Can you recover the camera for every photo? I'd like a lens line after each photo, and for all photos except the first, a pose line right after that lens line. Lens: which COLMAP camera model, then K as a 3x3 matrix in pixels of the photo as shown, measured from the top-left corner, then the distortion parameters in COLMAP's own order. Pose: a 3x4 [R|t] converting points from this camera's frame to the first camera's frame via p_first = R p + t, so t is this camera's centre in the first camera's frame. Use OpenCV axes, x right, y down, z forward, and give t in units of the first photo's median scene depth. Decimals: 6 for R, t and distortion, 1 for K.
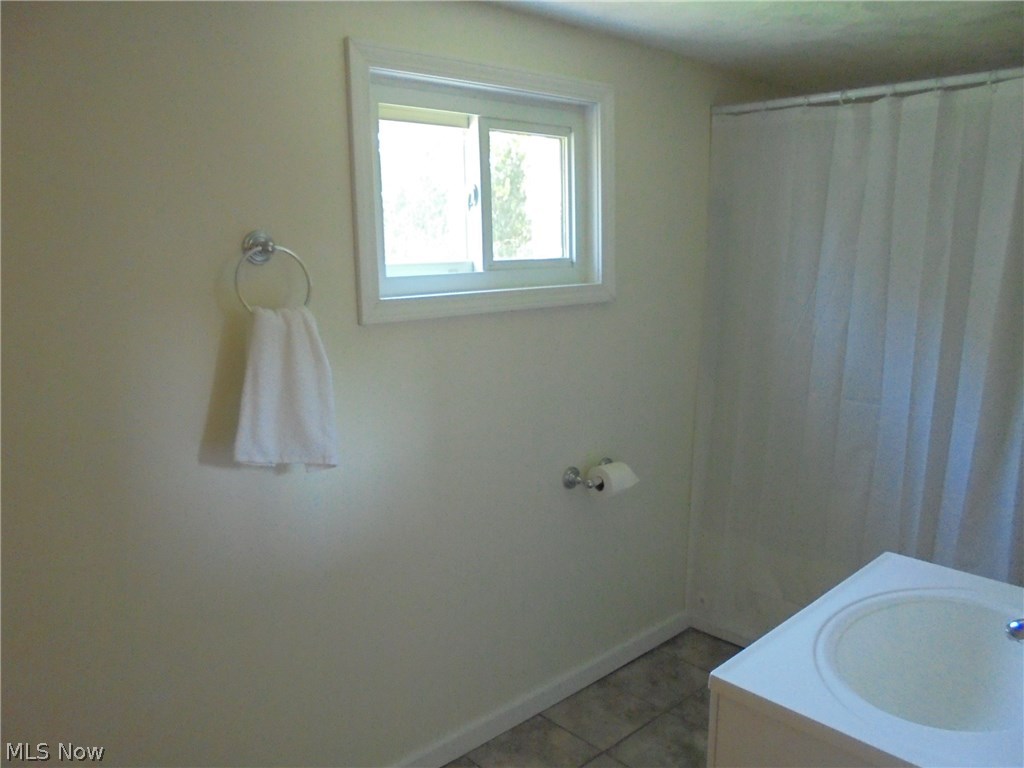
lens RADIAL K [[792.6, 0, 510.8], [0, 792.6, 379.7], [0, 0, 1]] dist [-0.127969, 0.126230]
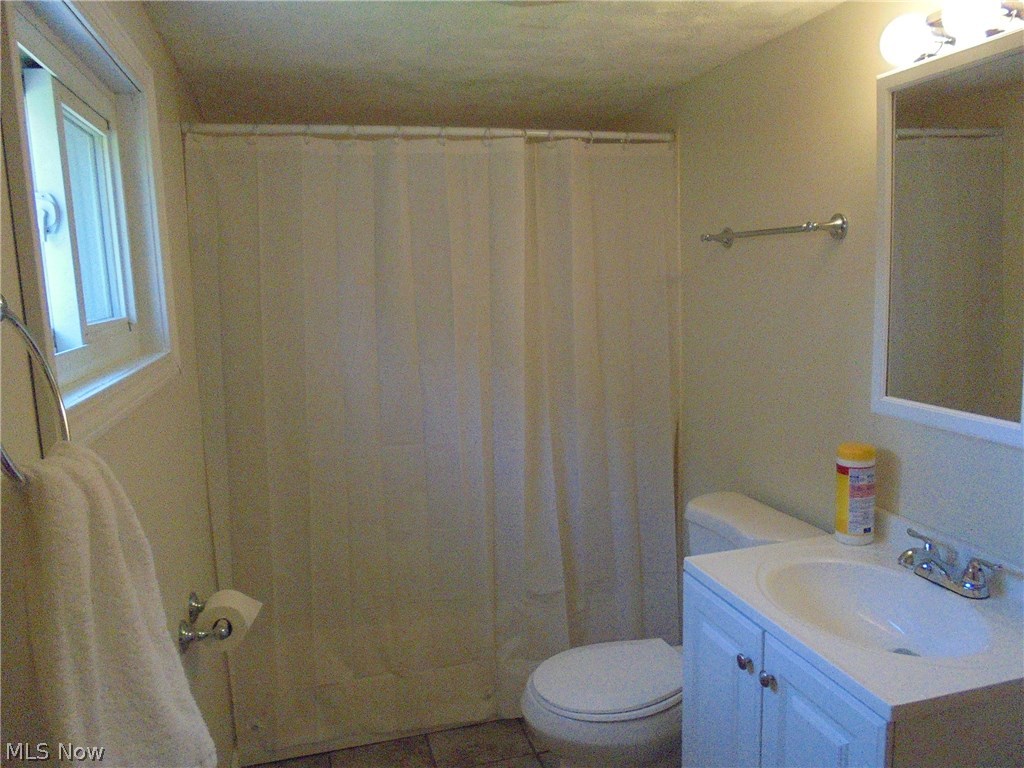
lens RADIAL K [[792.6, 0, 510.8], [0, 792.6, 379.7], [0, 0, 1]] dist [-0.127969, 0.126230]
pose [[0.459748, -0.121013, 0.879766, -0.360679], [0.181785, 0.982518, 0.040150, -0.069023], [-0.869245, 0.141470, 0.473709, 0.413056]]
